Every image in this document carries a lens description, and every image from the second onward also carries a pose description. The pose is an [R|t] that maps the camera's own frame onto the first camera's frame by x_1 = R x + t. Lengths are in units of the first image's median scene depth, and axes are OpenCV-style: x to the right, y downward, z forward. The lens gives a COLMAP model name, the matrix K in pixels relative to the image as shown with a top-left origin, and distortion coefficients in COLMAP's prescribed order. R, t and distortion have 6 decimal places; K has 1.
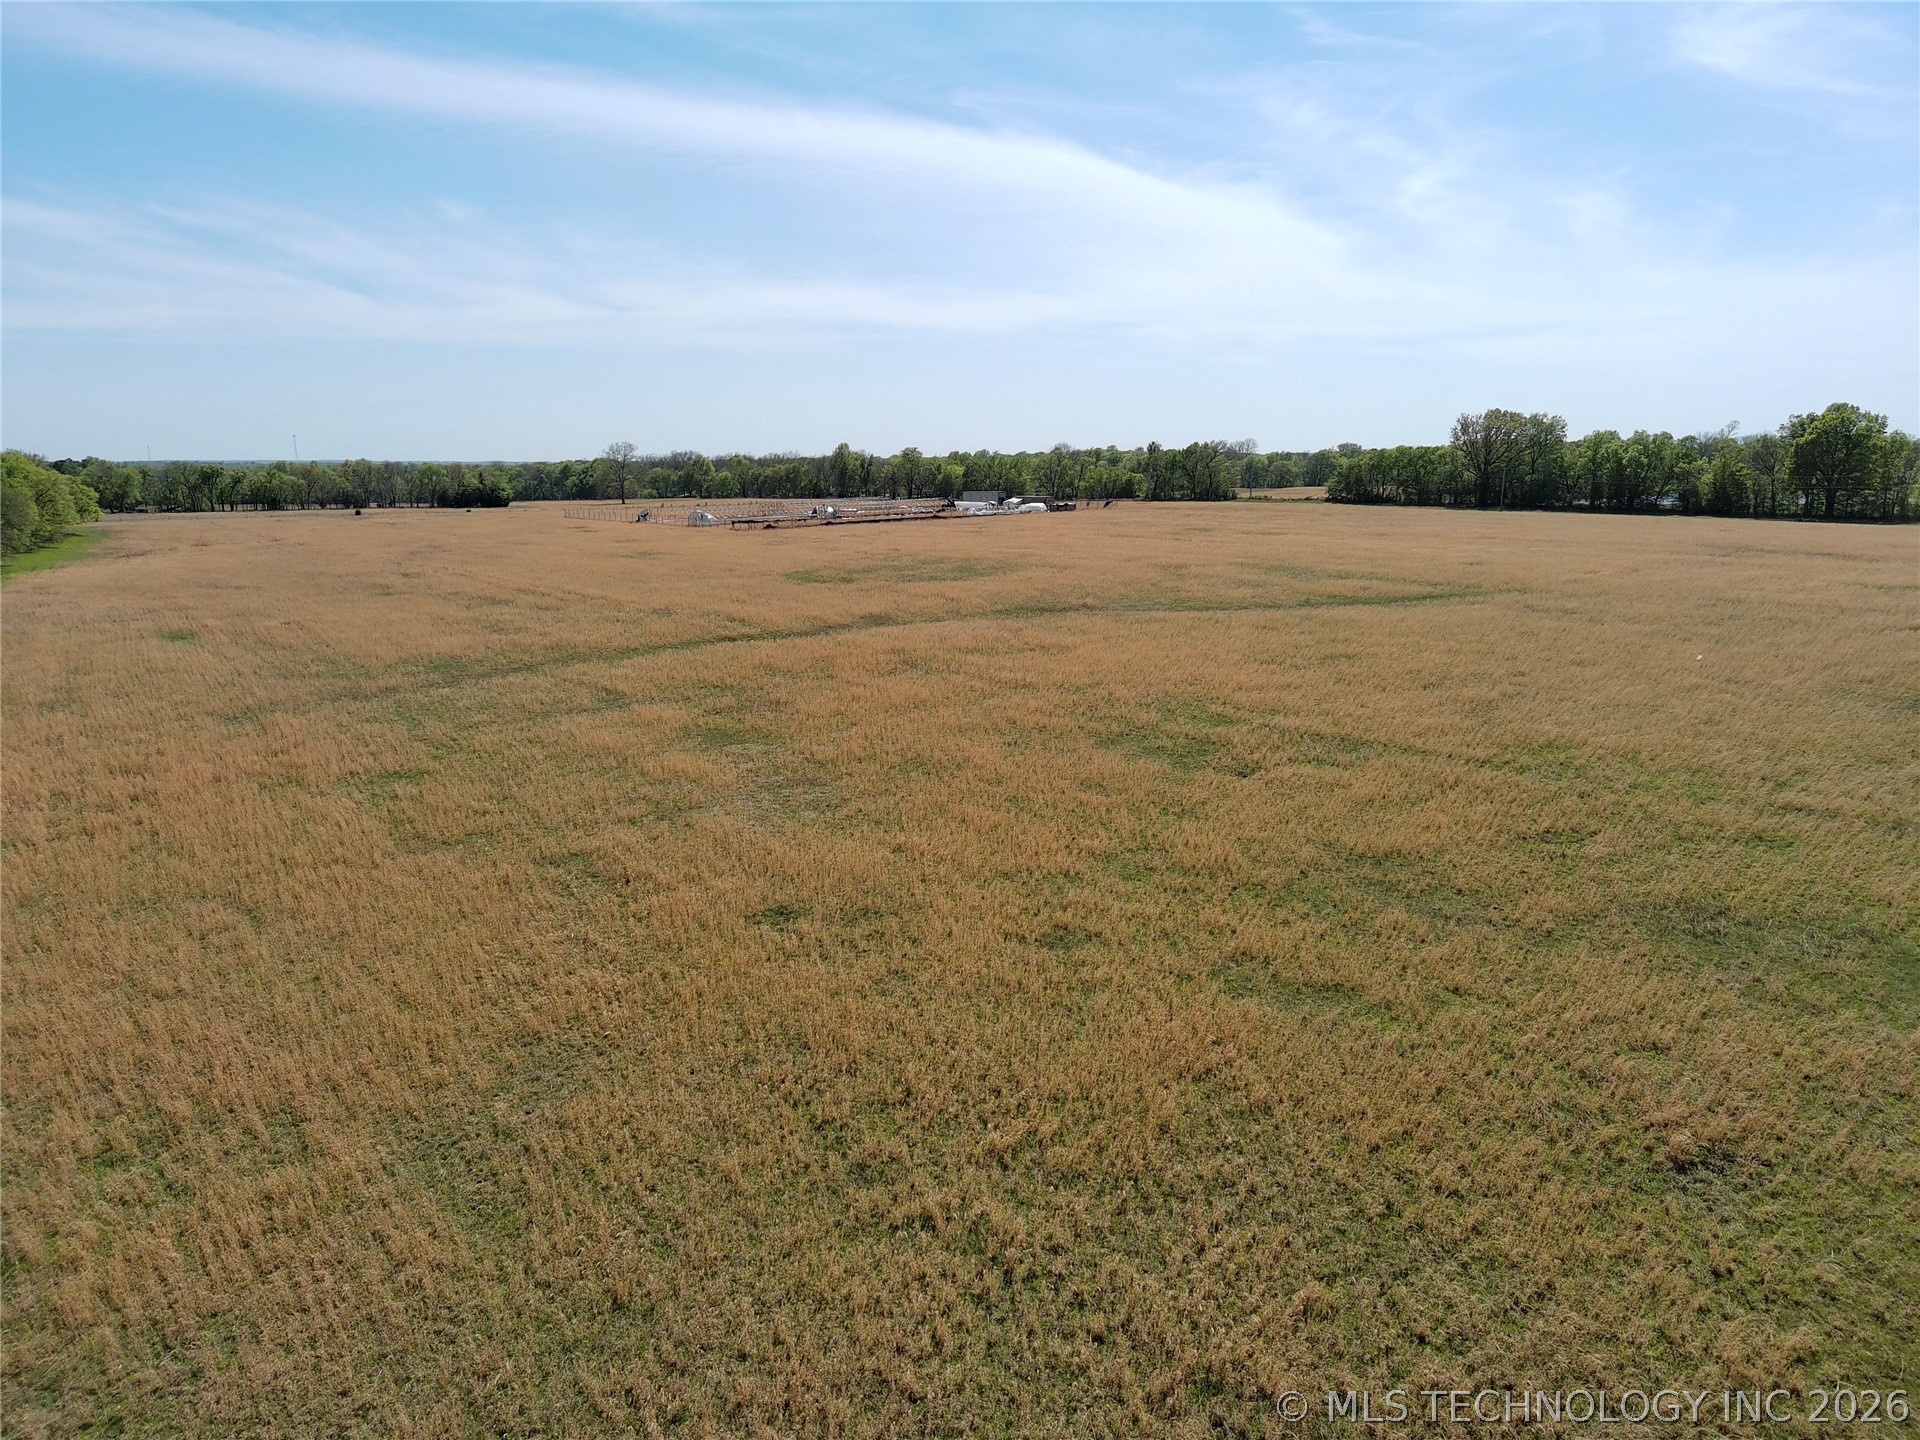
lens RADIAL K [[1257.6, 0, 956.7], [0, 1257.6, 704.0], [0, 0, 1]] dist [-0.000223, -0.006057]
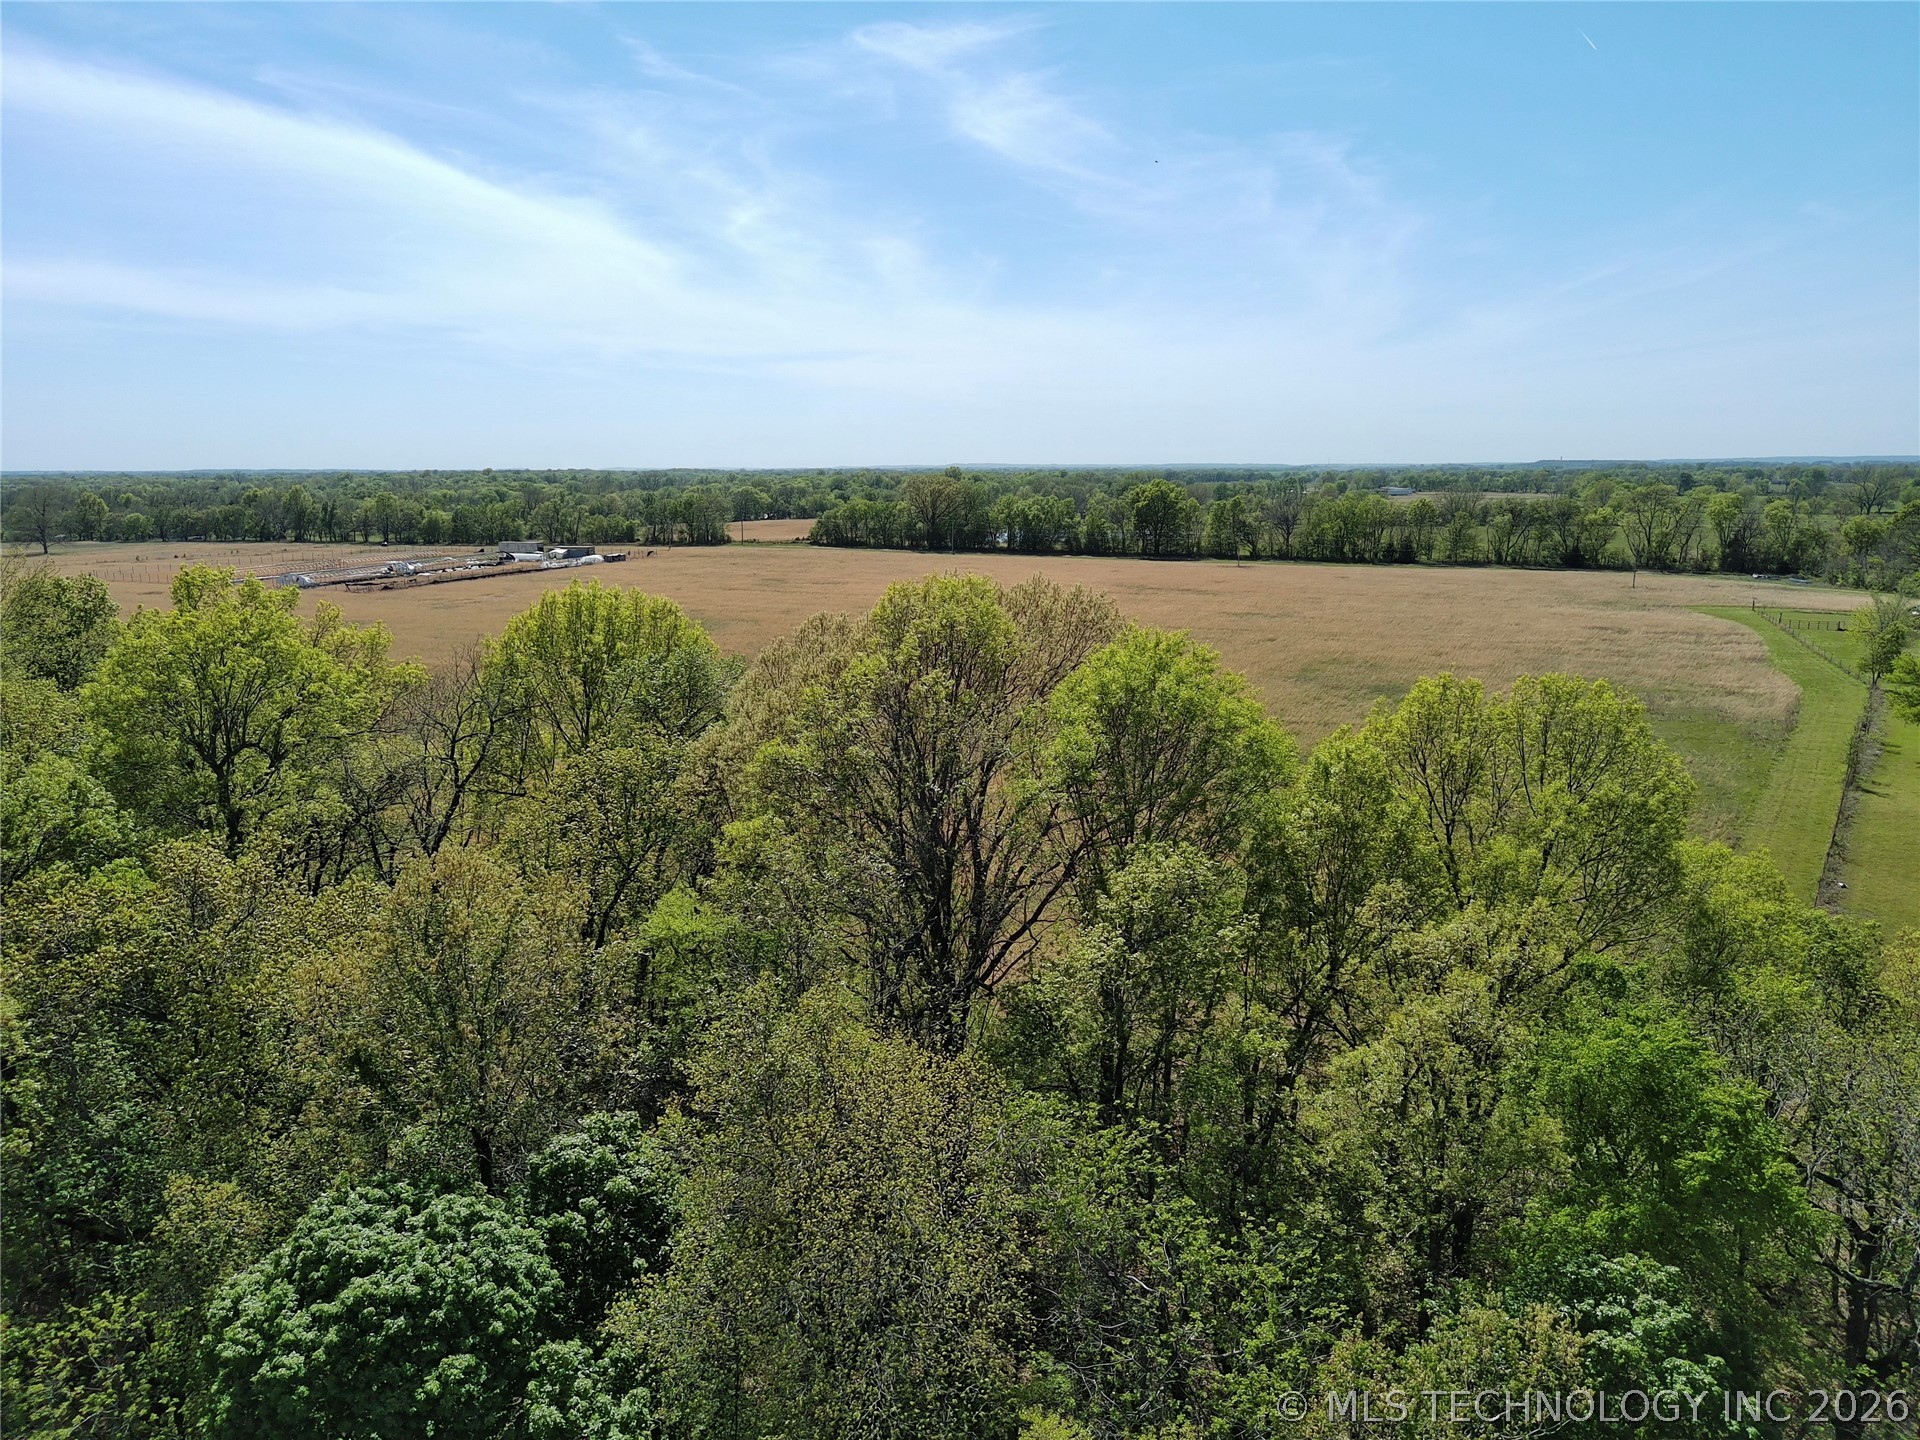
lens RADIAL K [[1293.7, 0, 962.7], [0, 1293.7, 725.8], [0, 0, 1]] dist [0.031745, 0.000901]
pose [[0.870265, -0.087199, 0.484805, -0.085866], [0.085463, 0.996009, 0.025733, -0.002534], [-0.485114, 0.019038, 0.874244, -0.071895]]
